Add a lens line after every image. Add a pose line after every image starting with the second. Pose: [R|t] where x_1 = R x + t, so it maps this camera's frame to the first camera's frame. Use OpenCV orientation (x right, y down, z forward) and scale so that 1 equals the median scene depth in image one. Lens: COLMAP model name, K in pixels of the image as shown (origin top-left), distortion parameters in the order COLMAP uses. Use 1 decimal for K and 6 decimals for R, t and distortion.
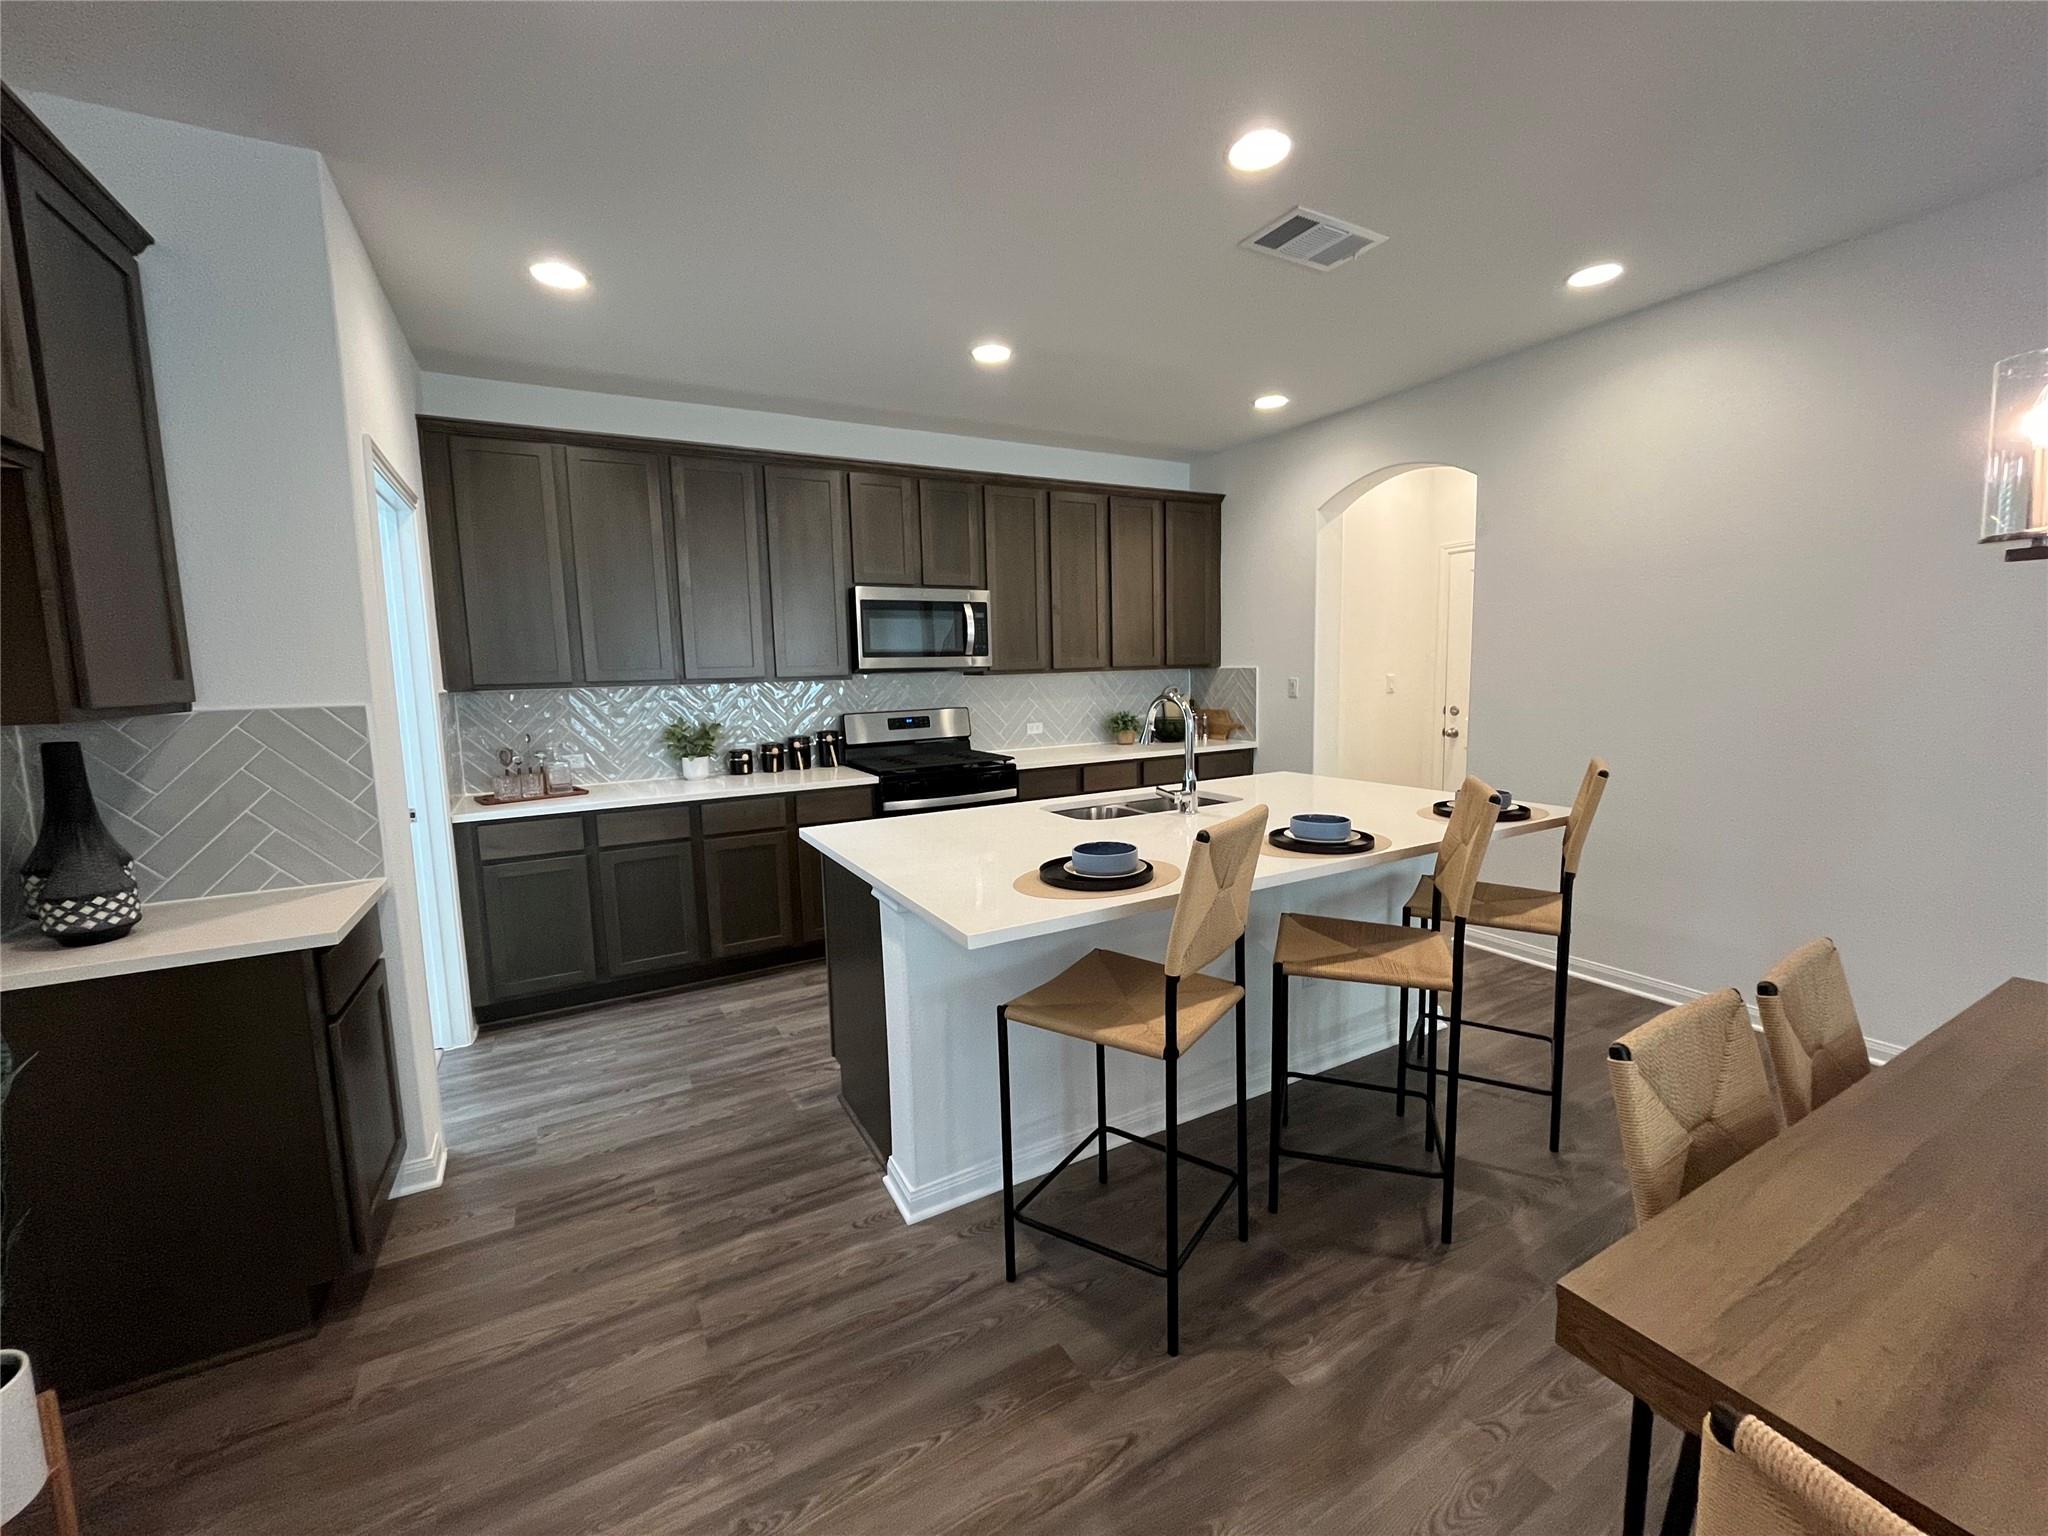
lens RADIAL K [[824.1, 0, 1019.3], [0, 824.1, 763.3], [0, 0, 1]] dist [-0.004176, -0.000962]
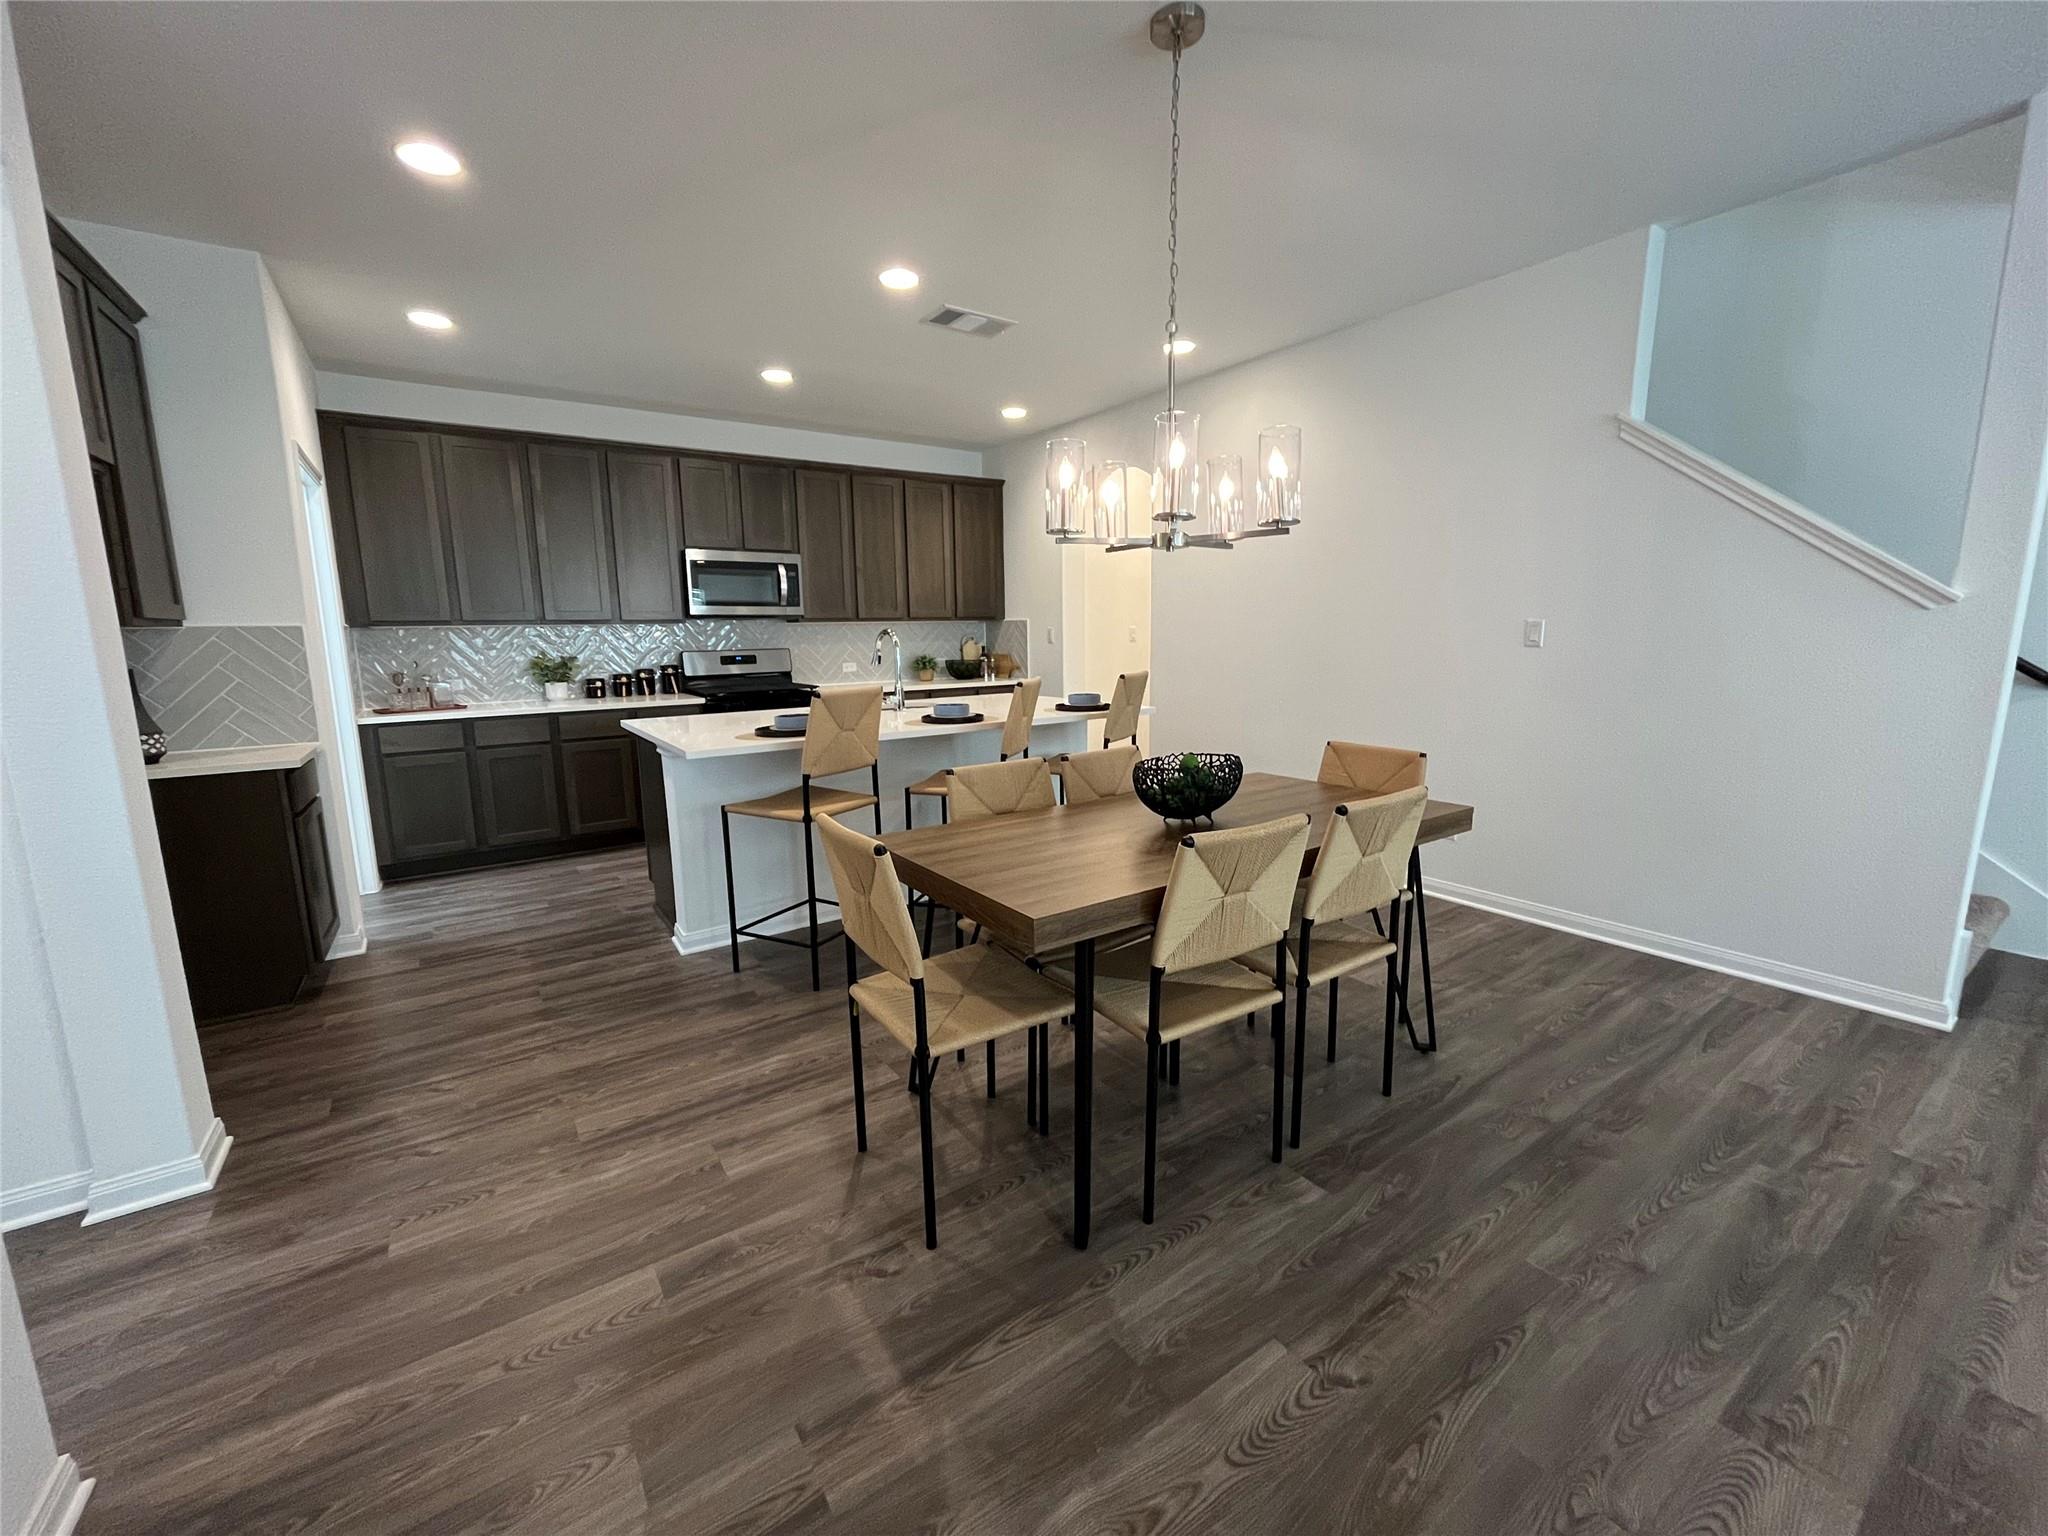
lens RADIAL K [[824.1, 0, 1019.3], [0, 824.1, 763.3], [0, 0, 1]] dist [-0.004176, -0.000962]
pose [[0.995042, -0.005820, 0.099287, 0.201807], [0.001618, 0.999102, 0.042348, 0.067875], [-0.099445, -0.041977, 0.994157, -0.357453]]
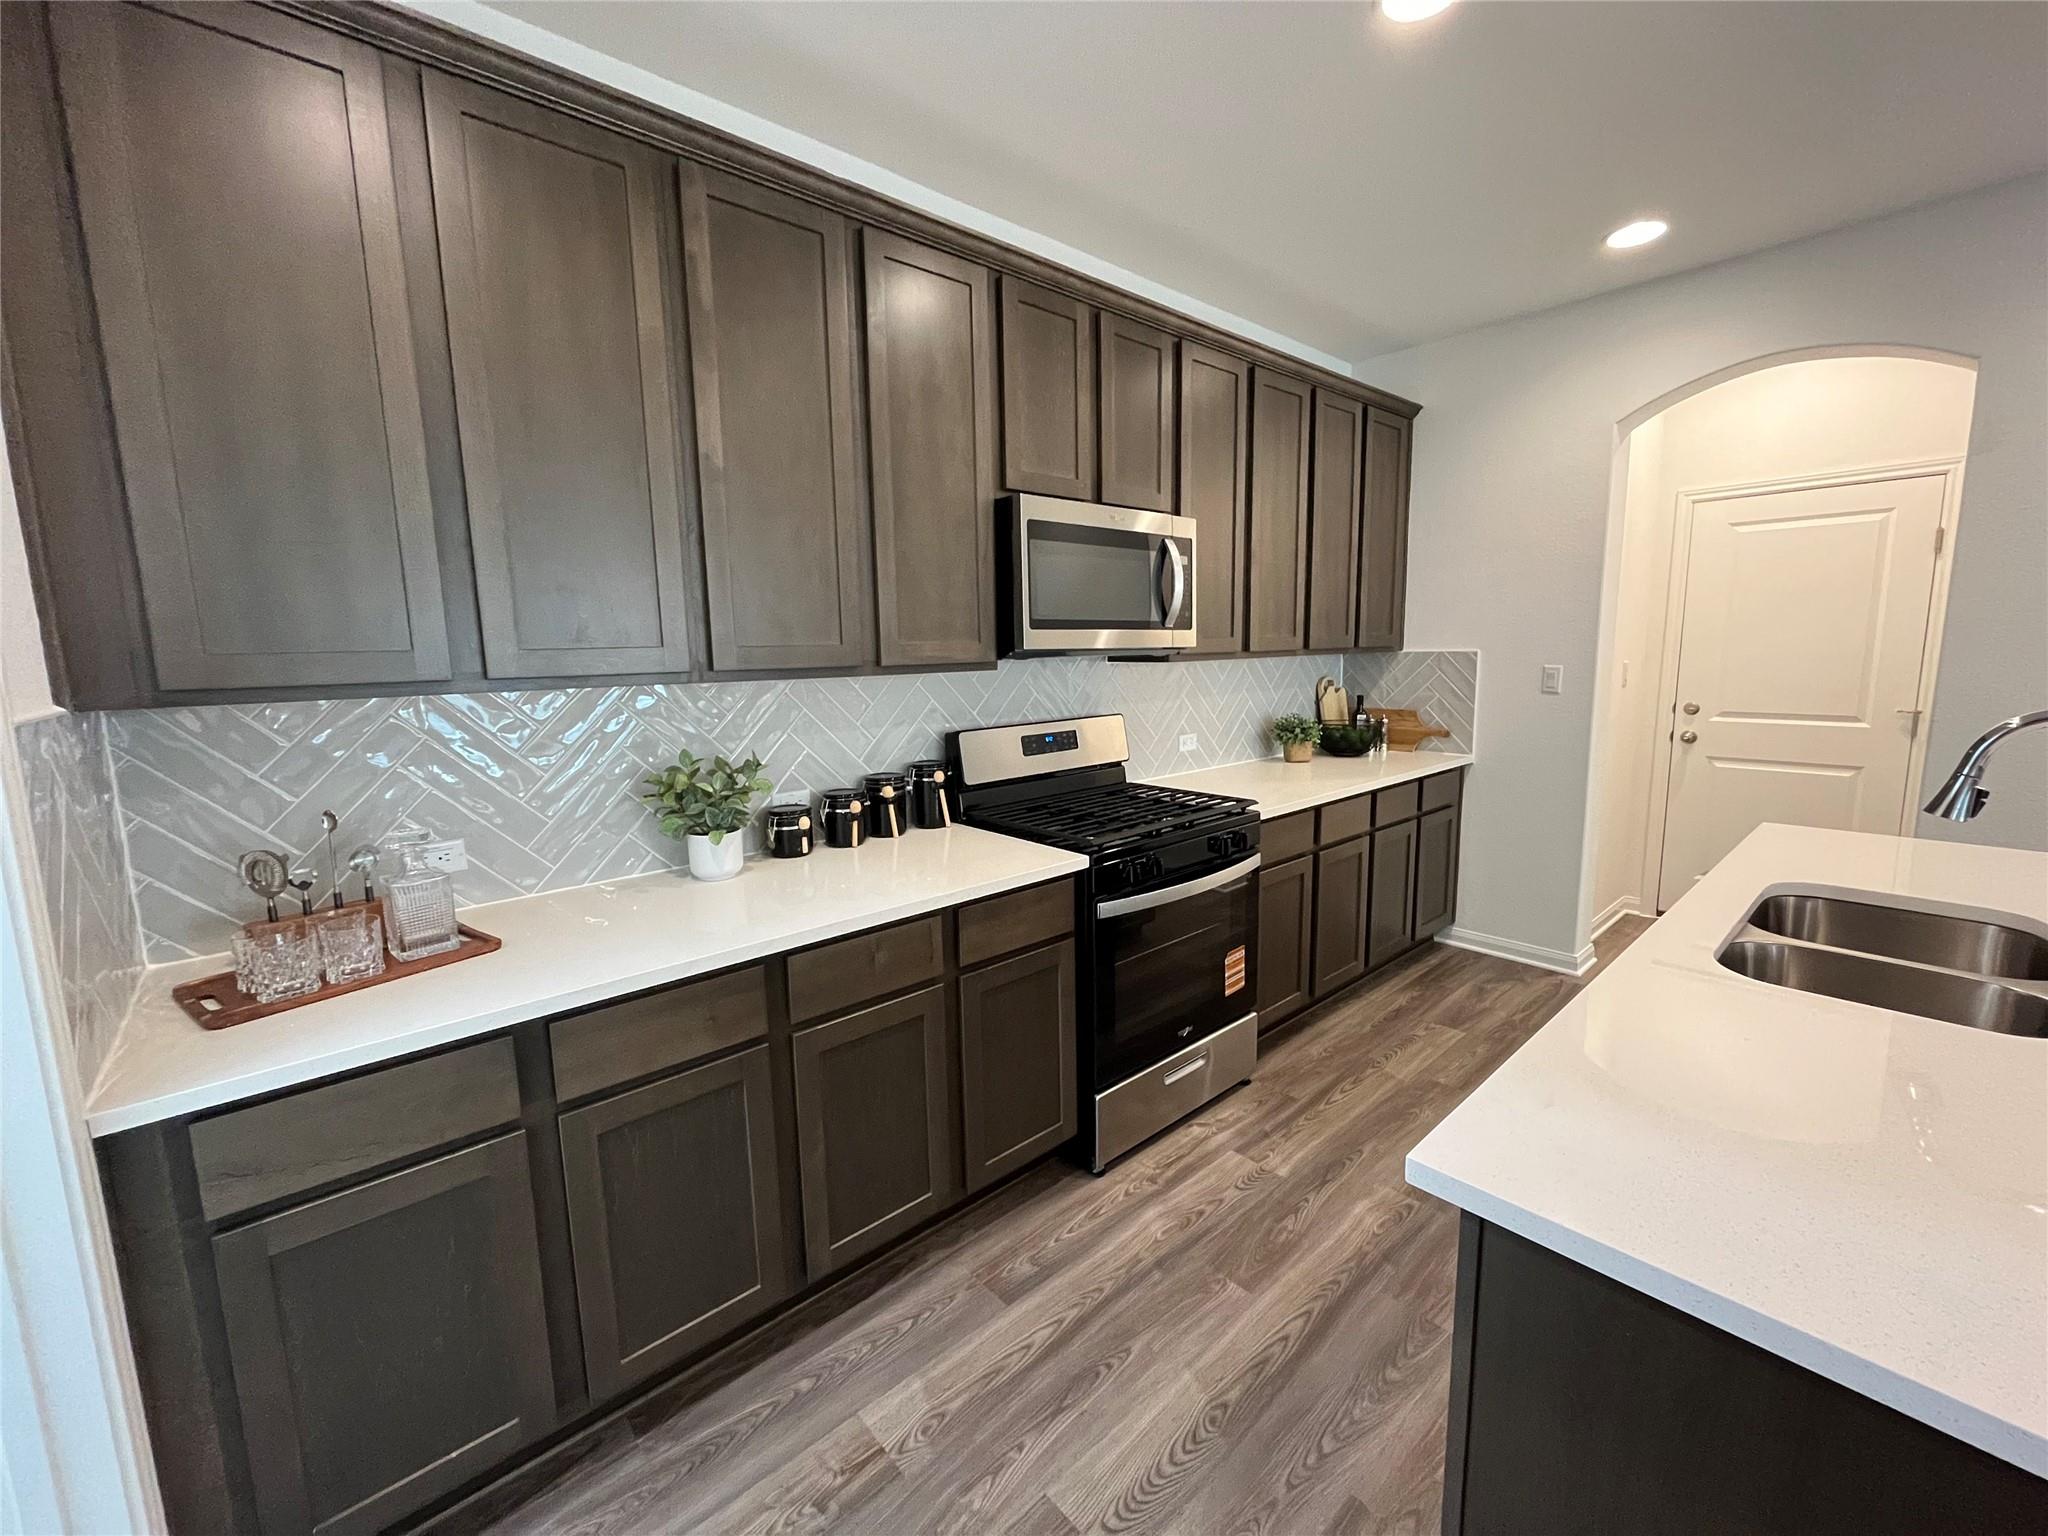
lens RADIAL K [[824.1, 0, 1019.3], [0, 824.1, 763.3], [0, 0, 1]] dist [-0.004176, -0.000962]
pose [[0.977313, -0.024291, 0.210403, -0.340490], [0.020219, 0.999565, 0.021481, -0.057954], [-0.210833, -0.016739, 0.977379, 0.521944]]
